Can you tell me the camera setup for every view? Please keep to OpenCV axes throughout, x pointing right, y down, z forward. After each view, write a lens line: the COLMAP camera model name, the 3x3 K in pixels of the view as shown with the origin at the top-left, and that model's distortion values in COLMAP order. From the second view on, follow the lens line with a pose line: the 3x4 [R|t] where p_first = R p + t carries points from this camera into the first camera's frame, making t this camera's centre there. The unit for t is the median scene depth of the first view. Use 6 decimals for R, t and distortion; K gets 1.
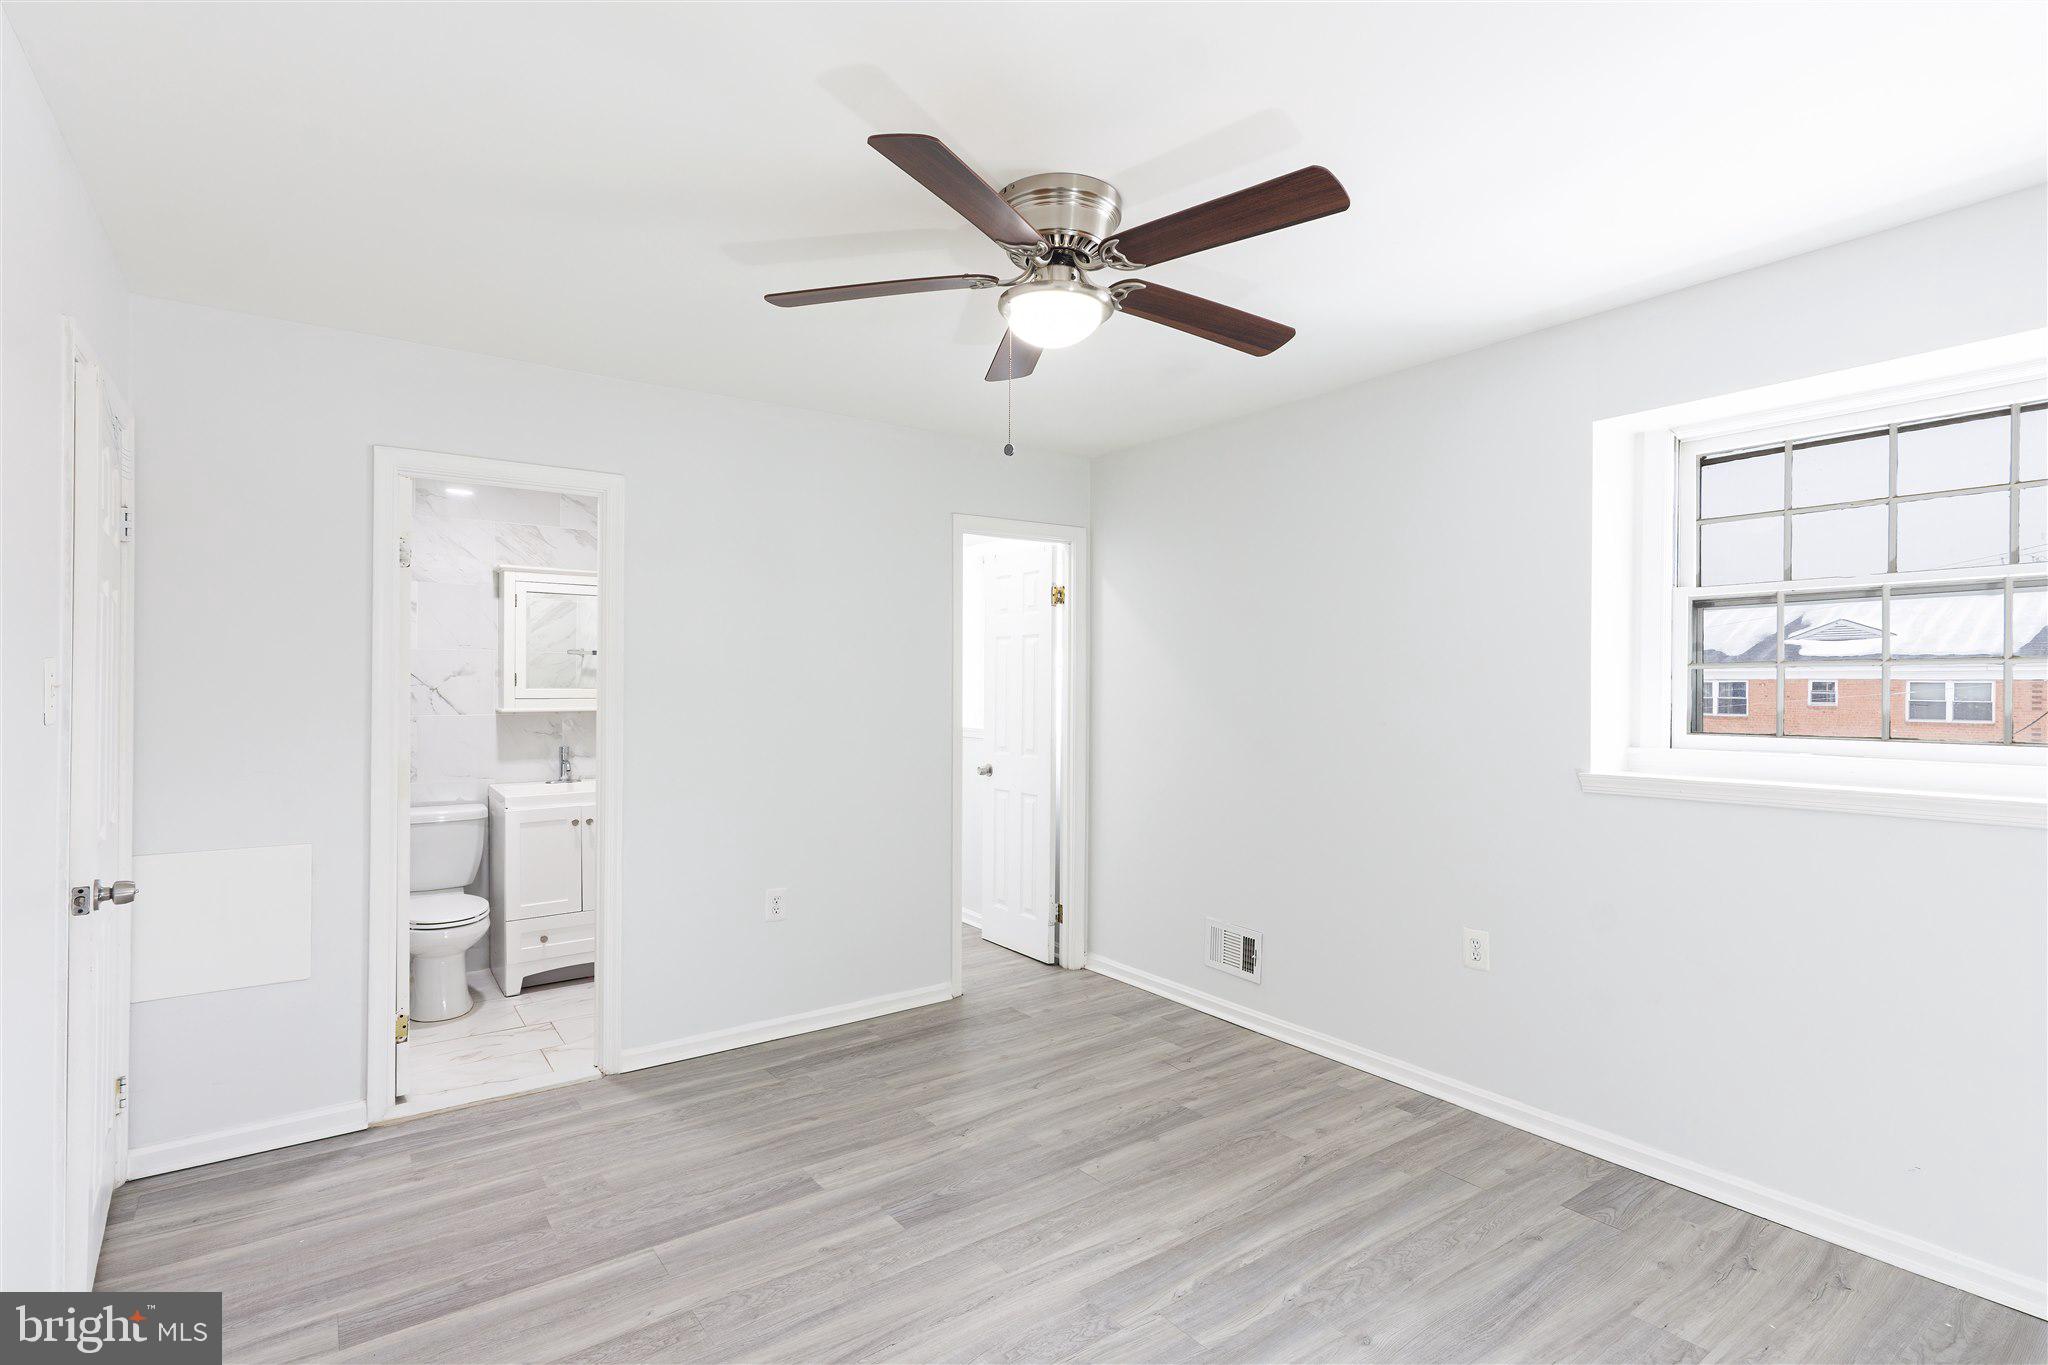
lens RADIAL K [[976.1, 0, 1014.3], [0, 976.1, 680.7], [0, 0, 1]] dist [0.006118, -0.000196]
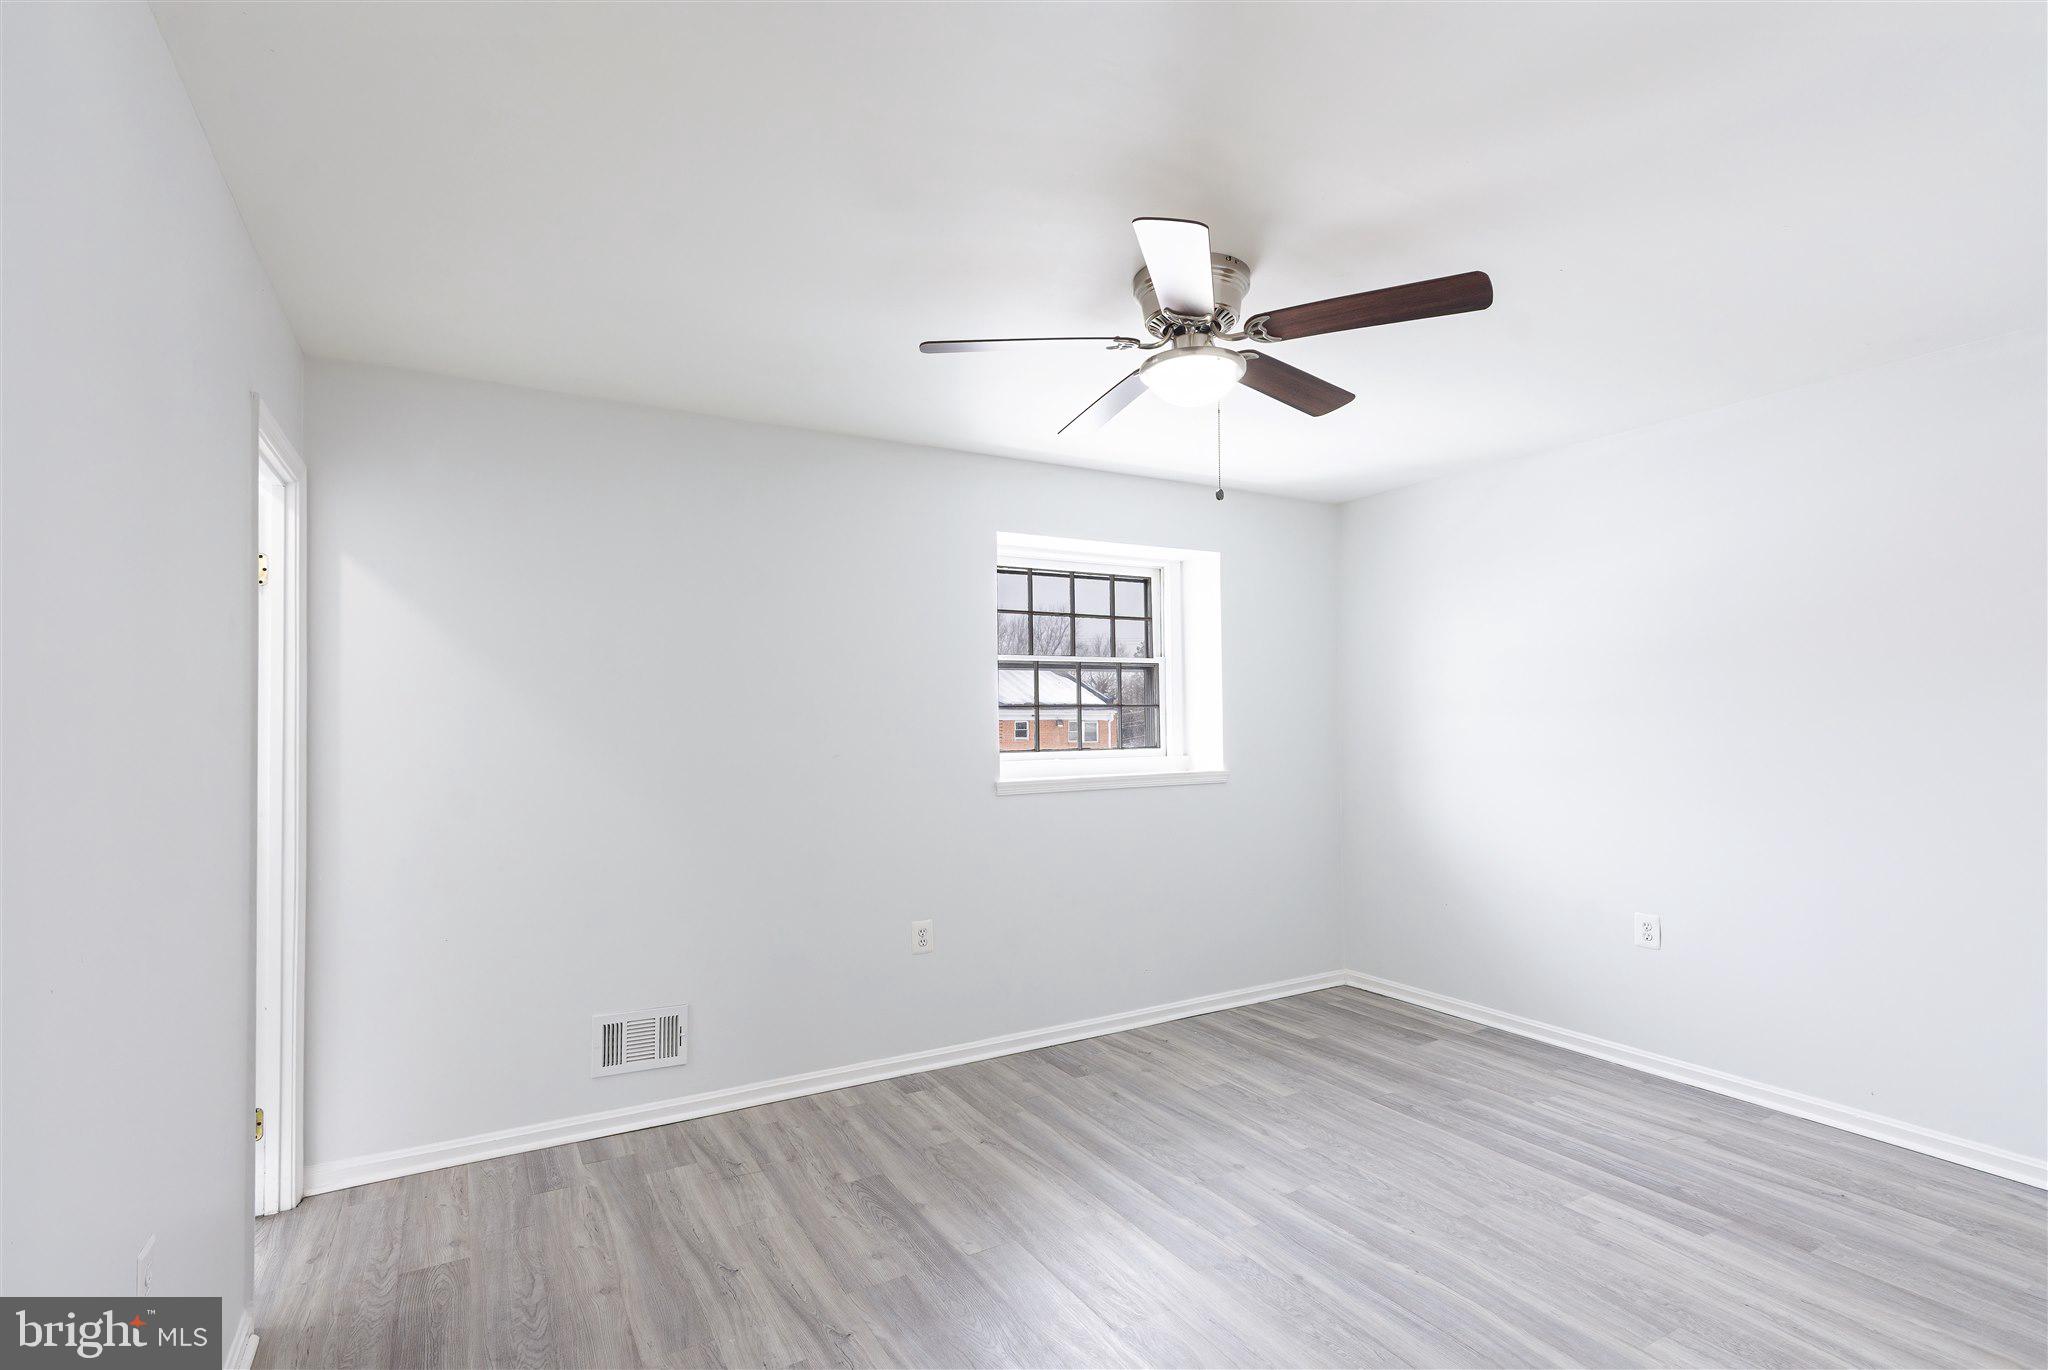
lens RADIAL K [[976.1, 0, 1023.3], [0, 976.1, 702.6], [0, 0, 1]] dist [0.006118, -0.000196]
pose [[0.105338, 0.023657, 0.994155, -0.724143], [0.005049, 0.999691, -0.024324, 0.013648], [-0.994424, 0.007581, 0.105186, 0.743298]]
